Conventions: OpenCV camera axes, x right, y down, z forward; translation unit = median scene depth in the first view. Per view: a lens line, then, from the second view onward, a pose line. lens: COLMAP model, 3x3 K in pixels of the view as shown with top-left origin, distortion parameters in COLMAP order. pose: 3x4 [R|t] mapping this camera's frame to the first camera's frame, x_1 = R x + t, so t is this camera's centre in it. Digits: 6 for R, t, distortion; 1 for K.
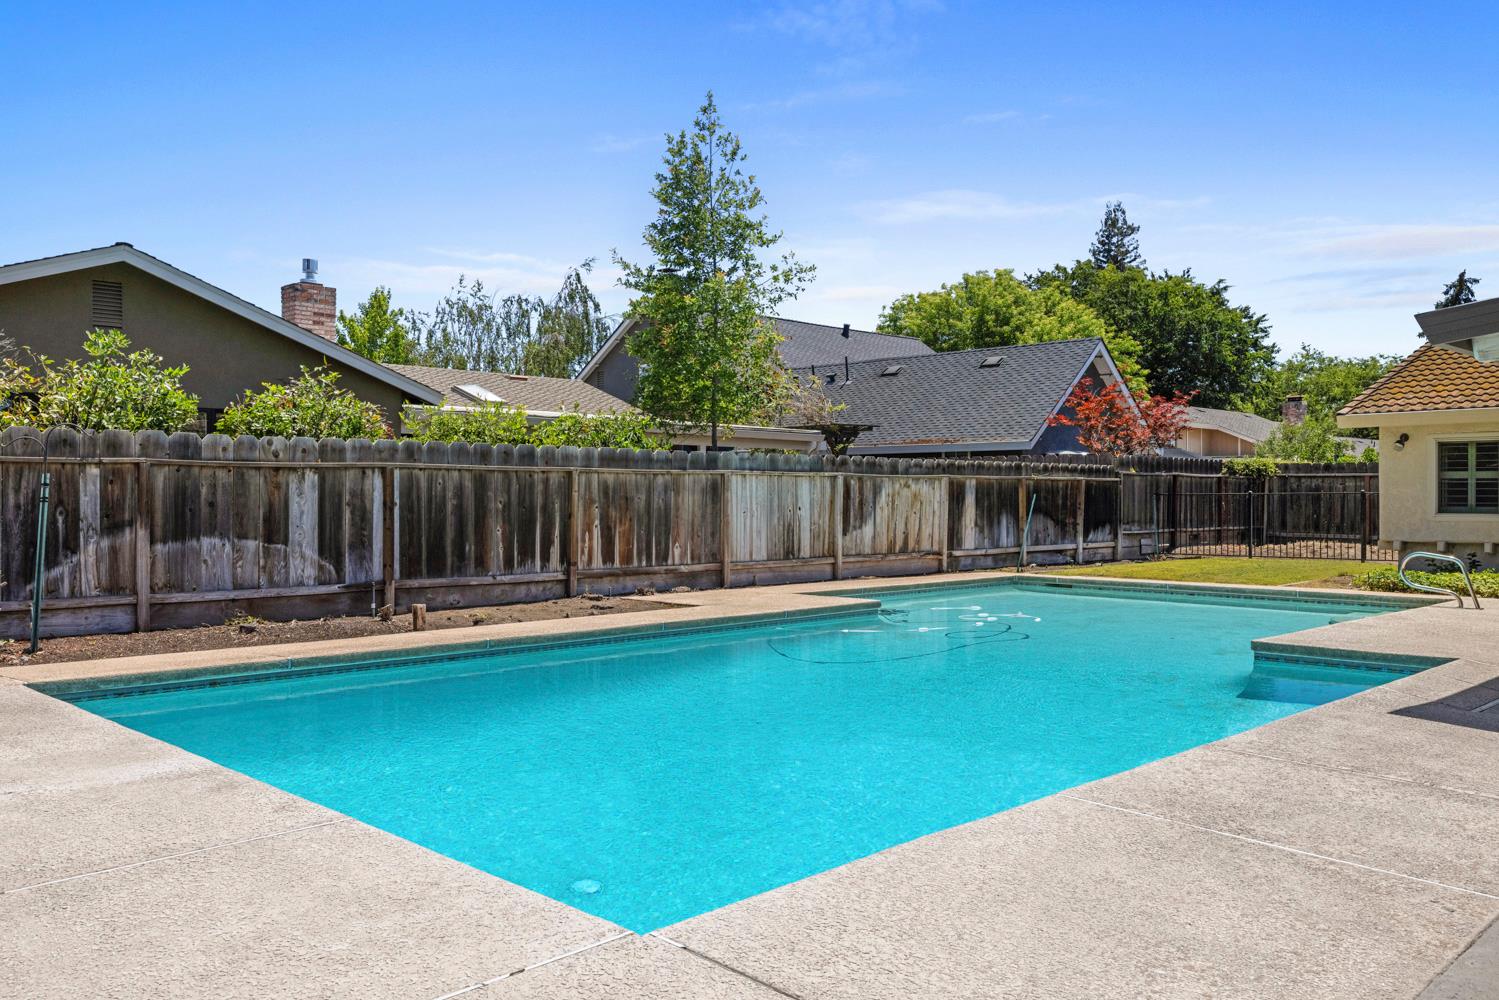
lens RADIAL K [[1197.5, 0, 751.0], [0, 1197.5, 508.1], [0, 0, 1]] dist [-0.014827, 0.010593]
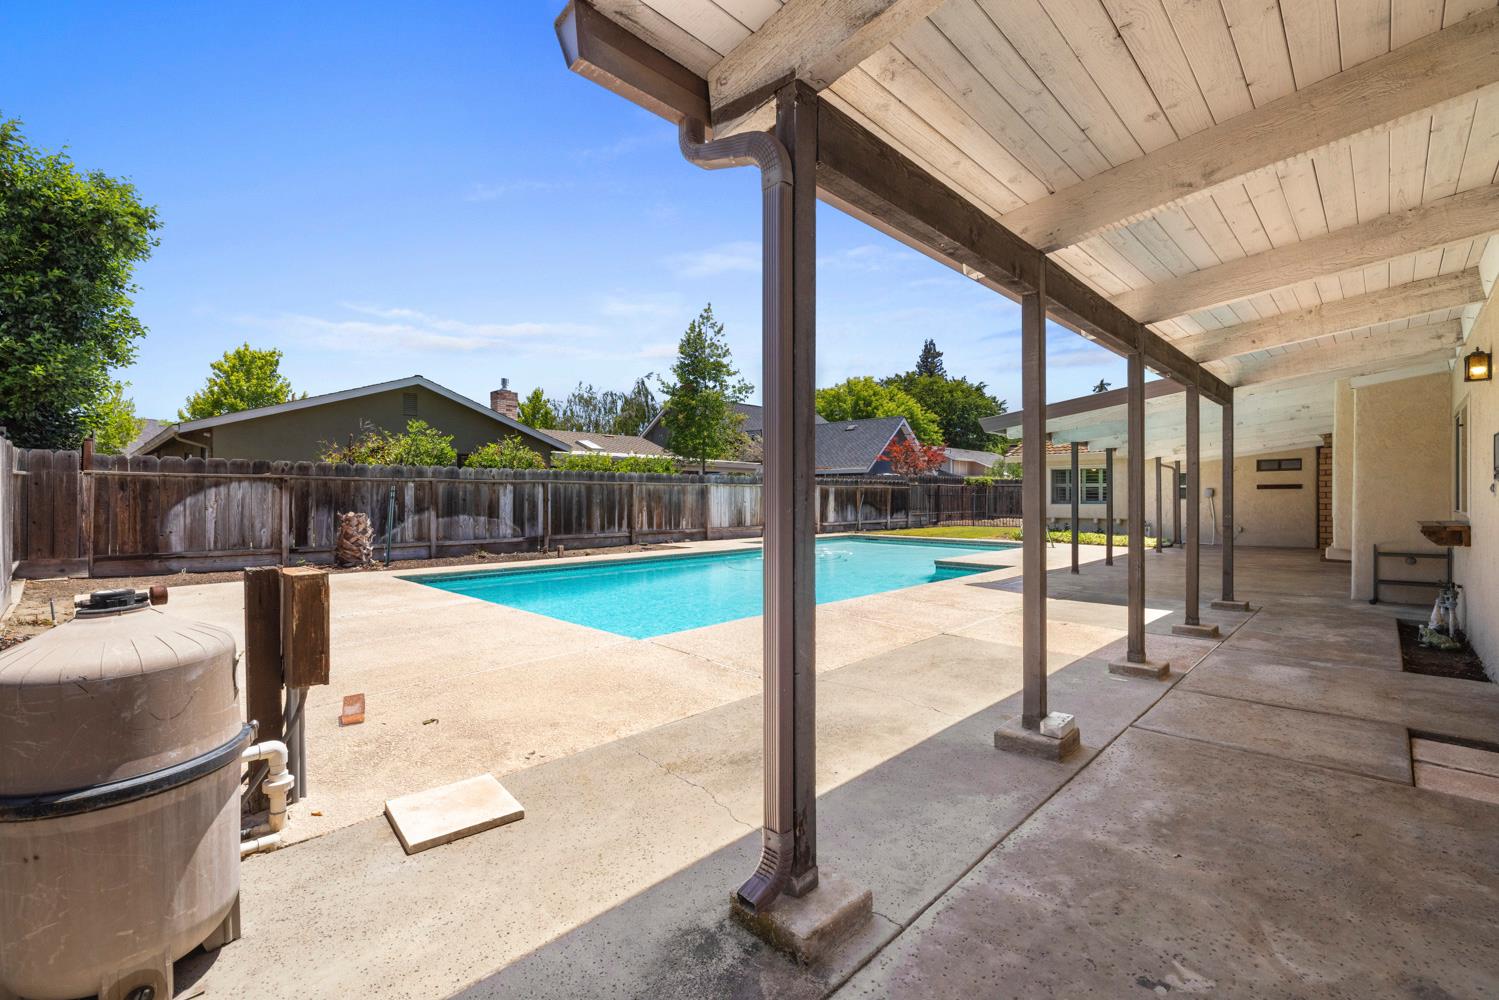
lens RADIAL K [[656.6, 0, 749.4], [0, 656.6, 489.3], [0, 0, 1]] dist [-0.003240, 0.000351]
pose [[0.999896, -0.001851, 0.014314, 0.033168], [0.002159, 0.999765, -0.021588, 0.002935], [-0.014271, 0.021617, 0.999664, -0.135020]]
